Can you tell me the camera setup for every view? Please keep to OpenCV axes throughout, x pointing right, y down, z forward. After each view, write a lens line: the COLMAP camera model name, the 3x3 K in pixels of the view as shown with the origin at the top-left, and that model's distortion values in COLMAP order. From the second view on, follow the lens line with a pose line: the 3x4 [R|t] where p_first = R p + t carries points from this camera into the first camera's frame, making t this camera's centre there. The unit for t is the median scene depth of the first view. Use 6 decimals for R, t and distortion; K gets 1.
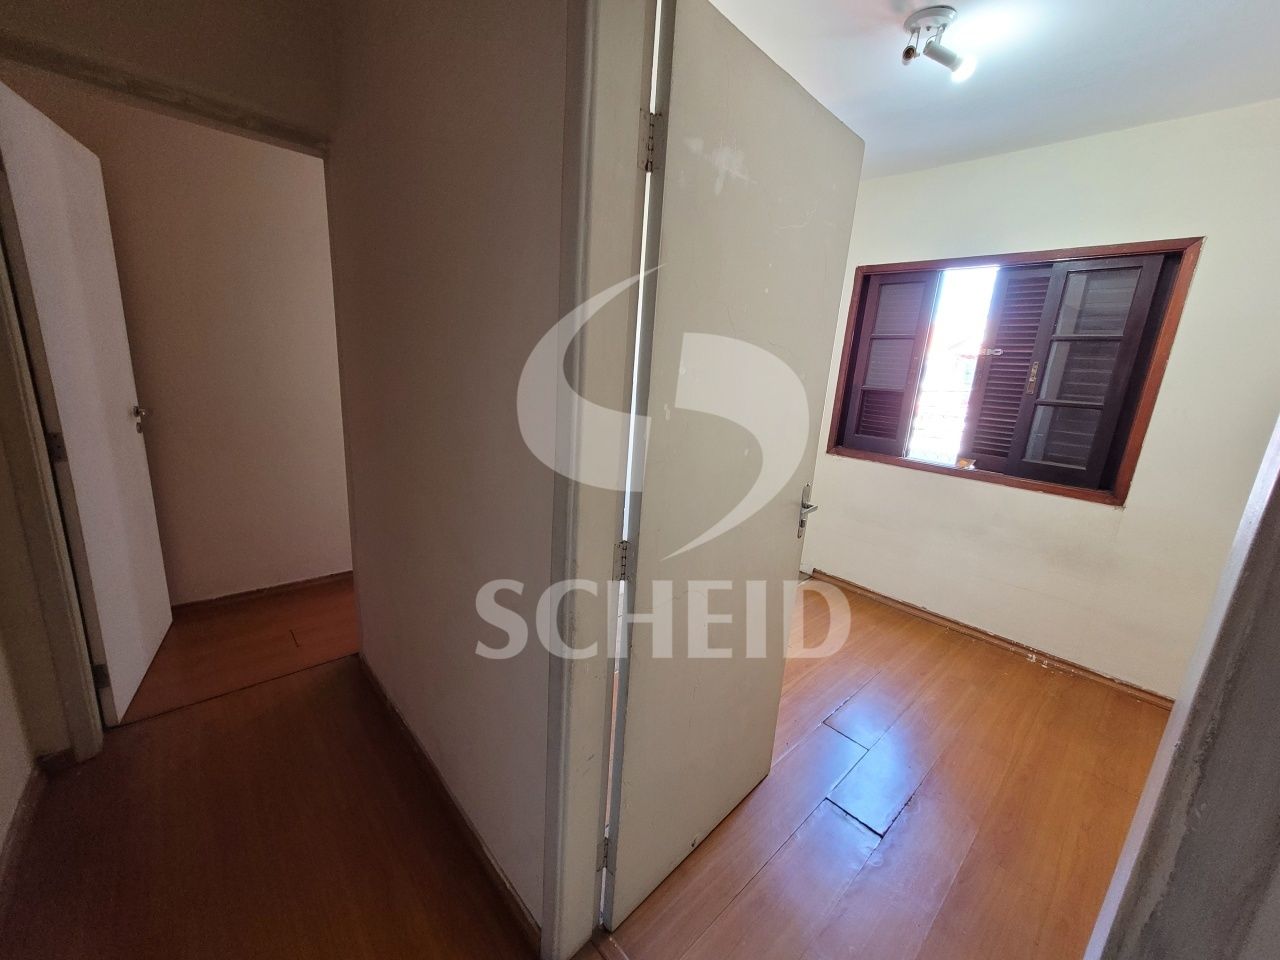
lens RADIAL K [[501.7, 0, 644.2], [0, 501.7, 485.7], [0, 0, 1]] dist [0.009185, -0.000634]
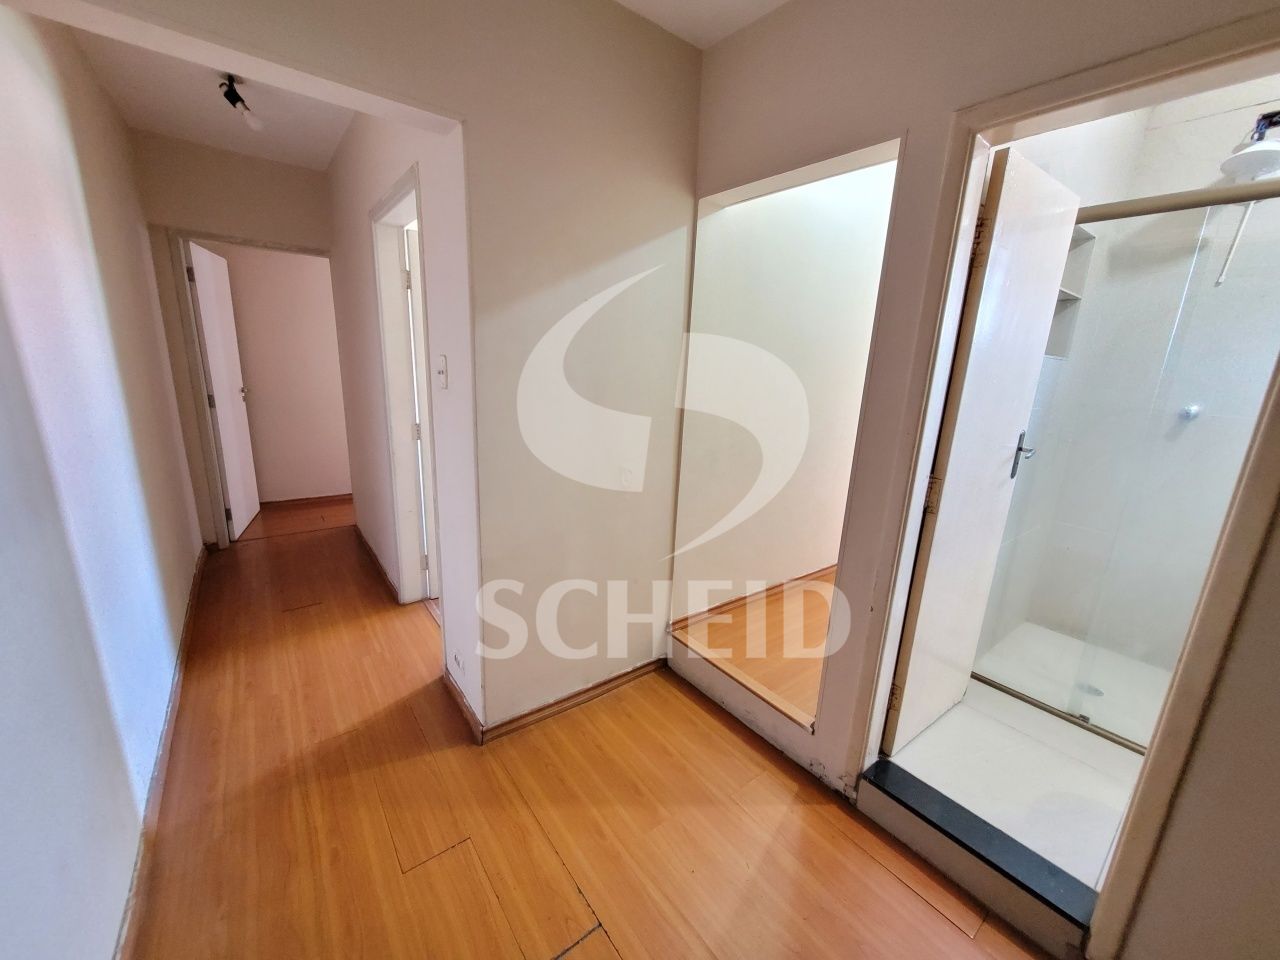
lens RADIAL K [[501.7, 0, 633.7], [0, 501.7, 478.6], [0, 0, 1]] dist [0.009185, -0.000634]
pose [[0.993377, -0.000419, -0.114897, 0.759839], [-0.000233, 0.999984, -0.005665, 0.227516], [0.114897, 0.005654, 0.993361, -0.804641]]
